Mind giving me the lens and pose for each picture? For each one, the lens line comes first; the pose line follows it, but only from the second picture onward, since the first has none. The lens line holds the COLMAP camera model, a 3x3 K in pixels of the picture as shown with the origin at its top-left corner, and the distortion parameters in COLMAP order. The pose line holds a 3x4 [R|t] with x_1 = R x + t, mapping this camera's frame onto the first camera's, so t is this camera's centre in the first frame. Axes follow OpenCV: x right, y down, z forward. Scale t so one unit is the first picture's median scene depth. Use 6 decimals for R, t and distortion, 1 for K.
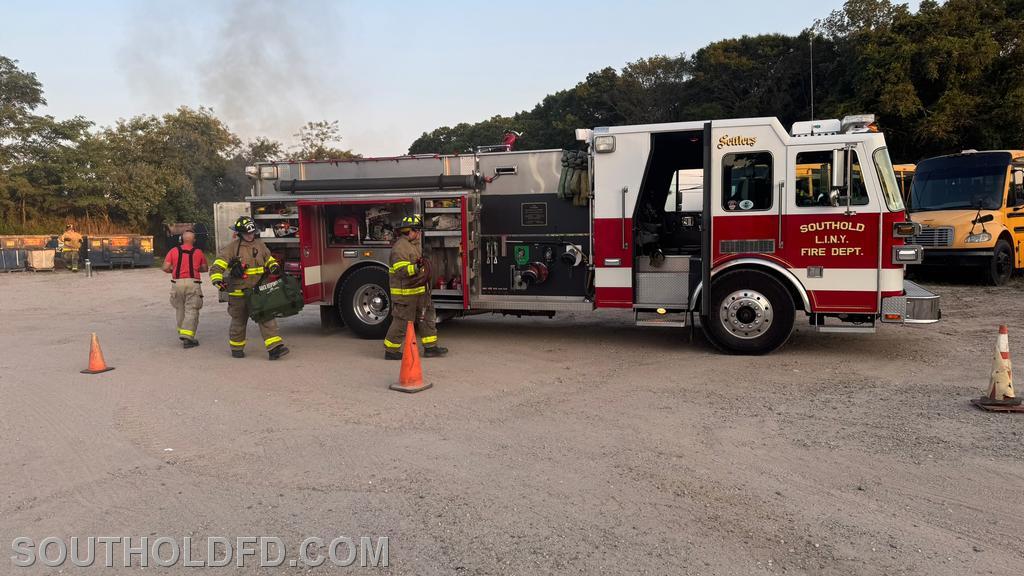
lens RADIAL K [[714.4, 0, 508.4], [0, 714.4, 283.1], [0, 0, 1]] dist [0.040300, -0.064880]
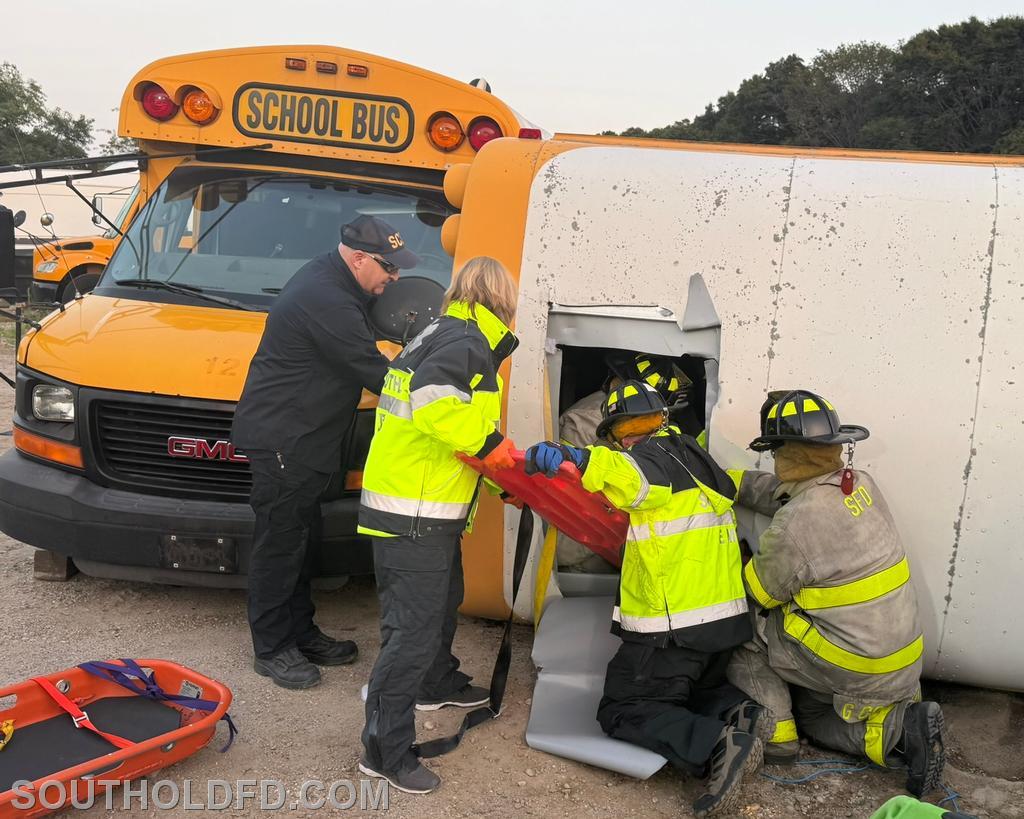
lens RADIAL K [[1040.1, 0, 605.1], [0, 1040.1, 417.2], [0, 0, 1]] dist [0.018030, 0.000000]
pose [[0.988217, 0.106337, -0.110091, 0.242956], [-0.100320, 0.993214, 0.058842, -0.002601], [0.115601, -0.047104, 0.992178, -0.027866]]
